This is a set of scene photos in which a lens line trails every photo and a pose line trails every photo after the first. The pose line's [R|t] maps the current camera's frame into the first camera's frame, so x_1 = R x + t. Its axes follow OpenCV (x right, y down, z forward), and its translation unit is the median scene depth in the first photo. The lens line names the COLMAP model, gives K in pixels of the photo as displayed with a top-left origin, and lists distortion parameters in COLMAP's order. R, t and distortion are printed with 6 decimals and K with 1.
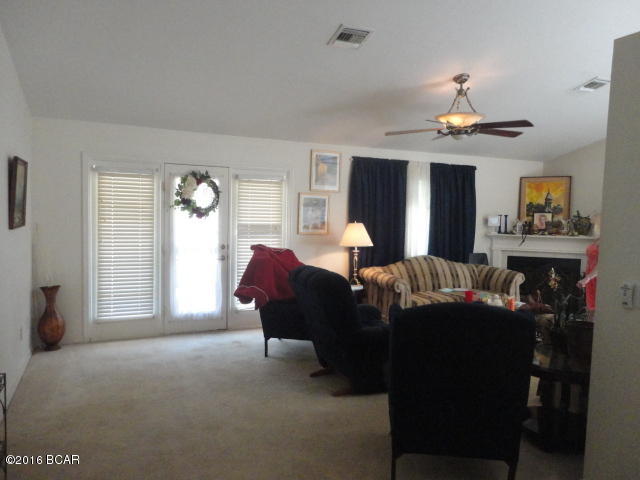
lens RADIAL K [[468.7, 0, 320.0], [0, 468.7, 240.0], [0, 0, 1]] dist [-0.004260, -0.003622]
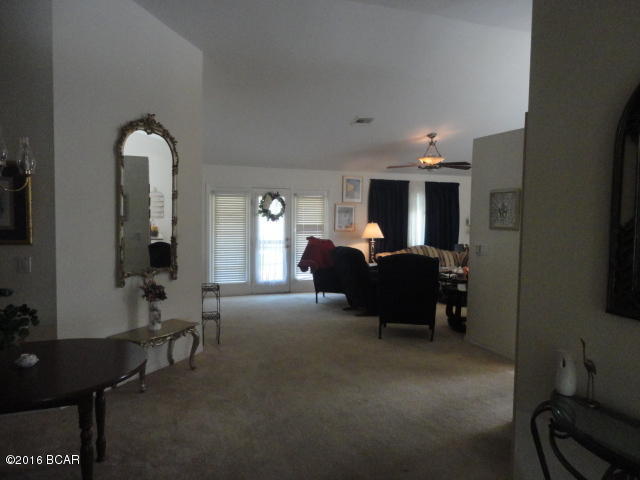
lens RADIAL K [[468.7, 0, 320.0], [0, 468.7, 240.0], [0, 0, 1]] dist [-0.004260, -0.003622]
pose [[0.997294, -0.009920, -0.072840, 0.017122], [0.009032, 0.999881, -0.012504, 0.037540], [0.072955, 0.011812, 0.997265, -0.561171]]
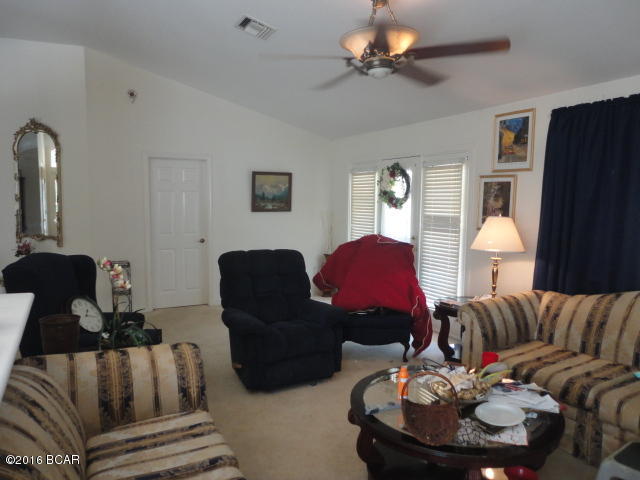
lens RADIAL K [[468.7, 0, 320.0], [0, 468.7, 240.0], [0, 0, 1]] dist [-0.004260, -0.003622]
pose [[0.071414, 0.058802, -0.995712, 0.750870], [-0.072980, 0.995893, 0.053579, -0.019690], [0.994773, 0.068841, 0.075412, 0.730933]]
